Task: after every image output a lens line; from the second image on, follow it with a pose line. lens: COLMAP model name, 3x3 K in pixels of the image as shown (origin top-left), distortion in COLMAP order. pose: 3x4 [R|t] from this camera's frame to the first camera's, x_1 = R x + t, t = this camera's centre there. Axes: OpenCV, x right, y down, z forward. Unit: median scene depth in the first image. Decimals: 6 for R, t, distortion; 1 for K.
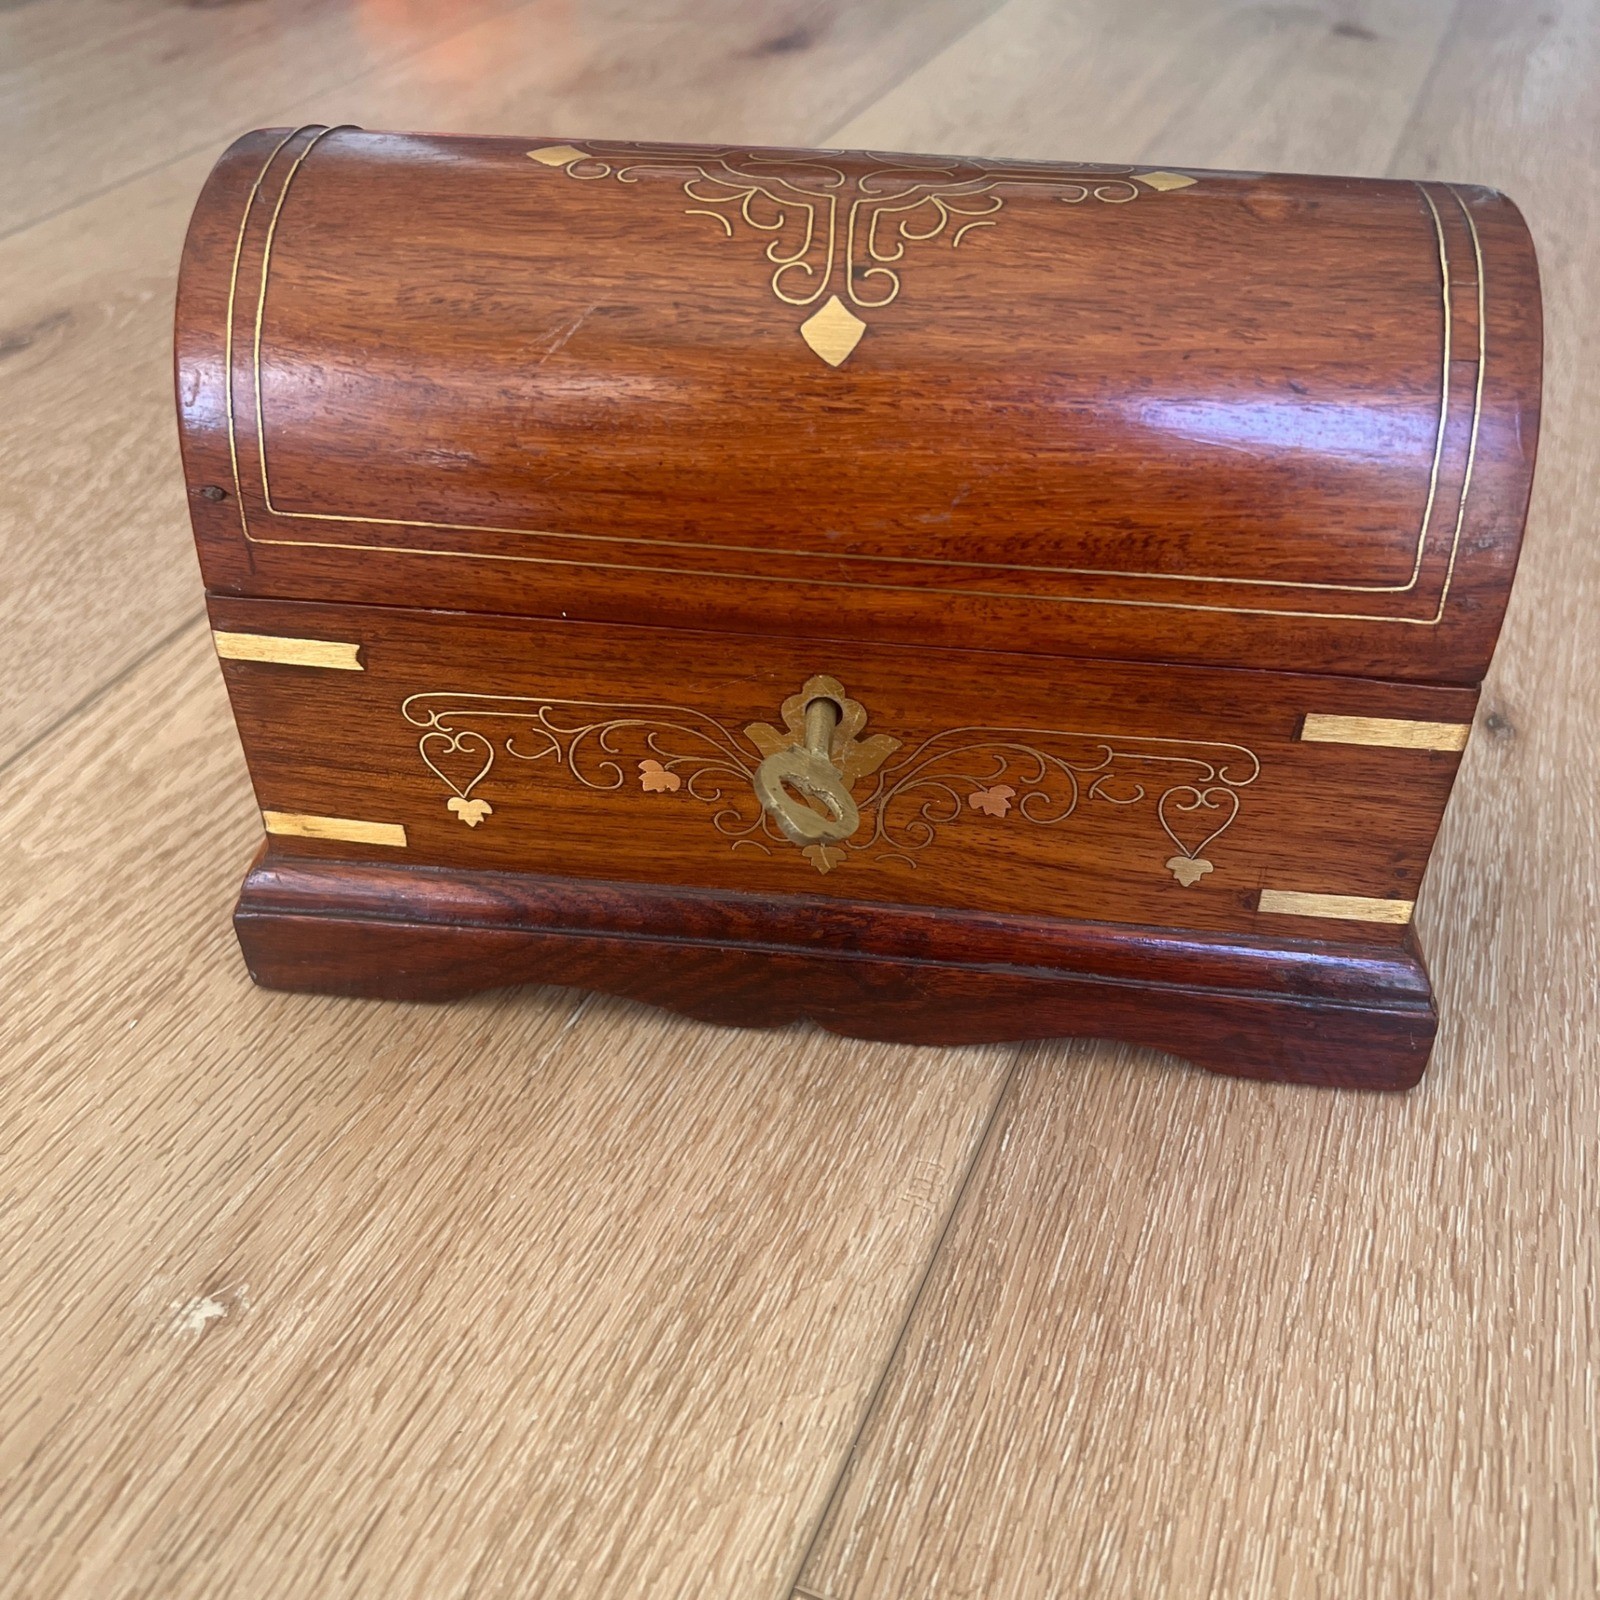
lens RADIAL K [[1651.2, 0, 793.8], [0, 1651.2, 824.8], [0, 0, 1]] dist [-0.004581, 0.000000]
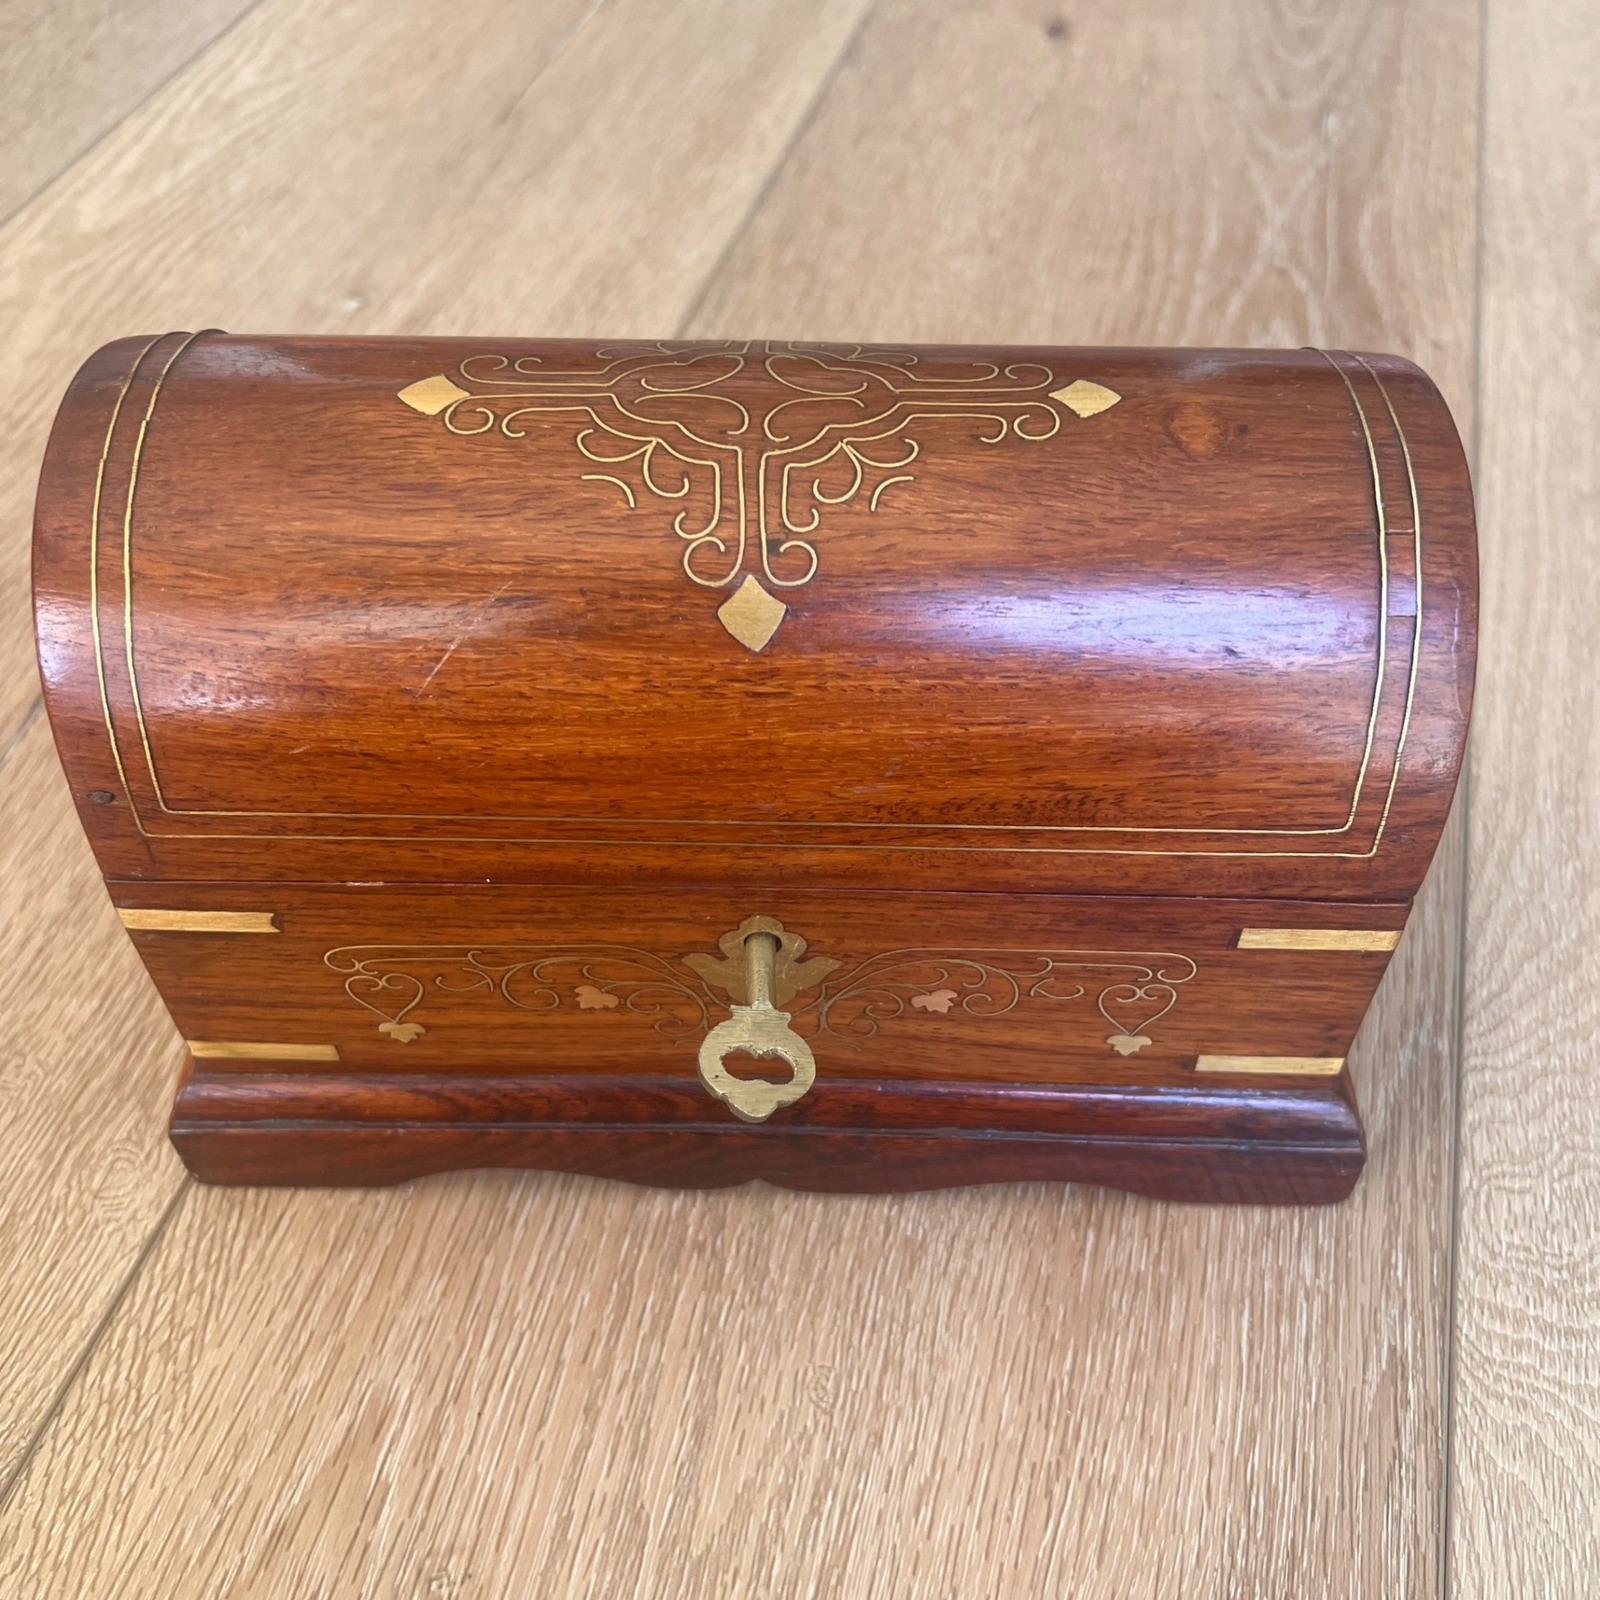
lens RADIAL K [[1651.2, 0, 810.3], [0, 1651.2, 825.3], [0, 0, 1]] dist [-0.004581, 0.000000]
pose [[0.994680, -0.076425, 0.069070, -0.015561], [0.063736, 0.983347, 0.170197, -0.302160], [-0.080927, -0.164889, 0.982986, 0.041207]]
